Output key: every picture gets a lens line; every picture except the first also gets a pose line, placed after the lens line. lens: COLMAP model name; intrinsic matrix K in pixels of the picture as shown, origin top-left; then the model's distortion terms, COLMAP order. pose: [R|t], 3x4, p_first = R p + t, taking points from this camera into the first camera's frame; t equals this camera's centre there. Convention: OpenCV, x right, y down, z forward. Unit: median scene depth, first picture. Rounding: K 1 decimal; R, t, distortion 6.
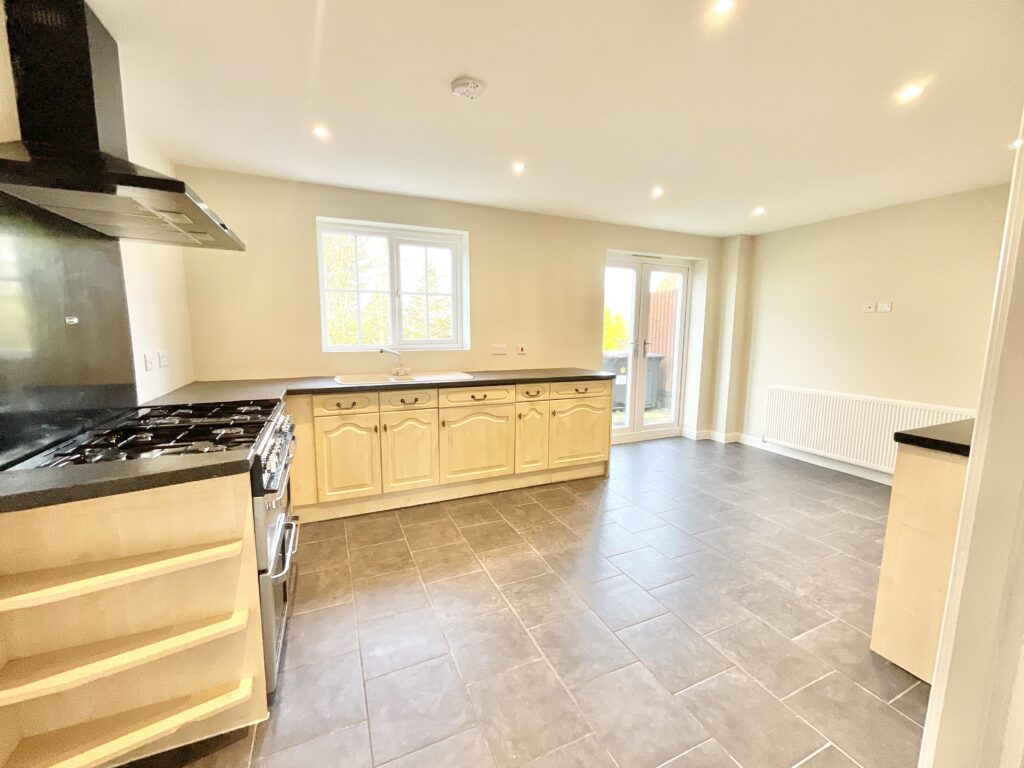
lens RADIAL K [[411.2, 0, 510.9], [0, 411.2, 383.5], [0, 0, 1]] dist [-0.000932, -0.001923]
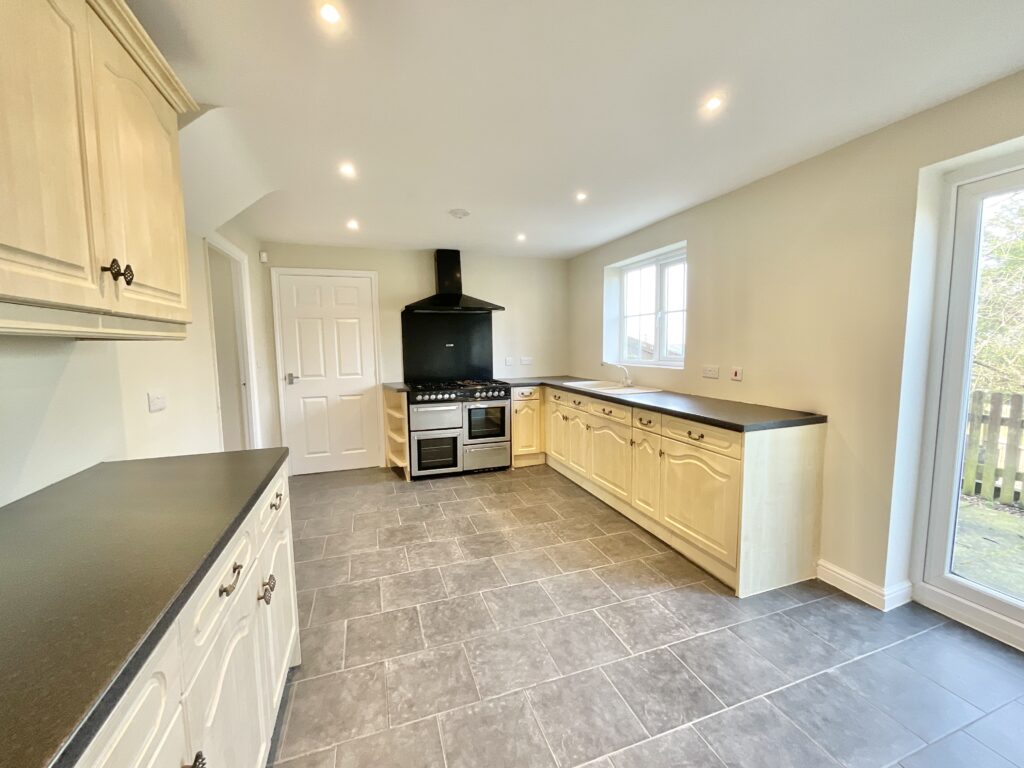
lens RADIAL K [[411.2, 0, 511.7], [0, 411.2, 383.0], [0, 0, 1]] dist [-0.000932, -0.001923]
pose [[-0.080450, 0.090851, -0.992610, 0.975579], [-0.118089, 0.987955, 0.099996, -0.114940], [0.989739, 0.125261, -0.068753, 0.820462]]
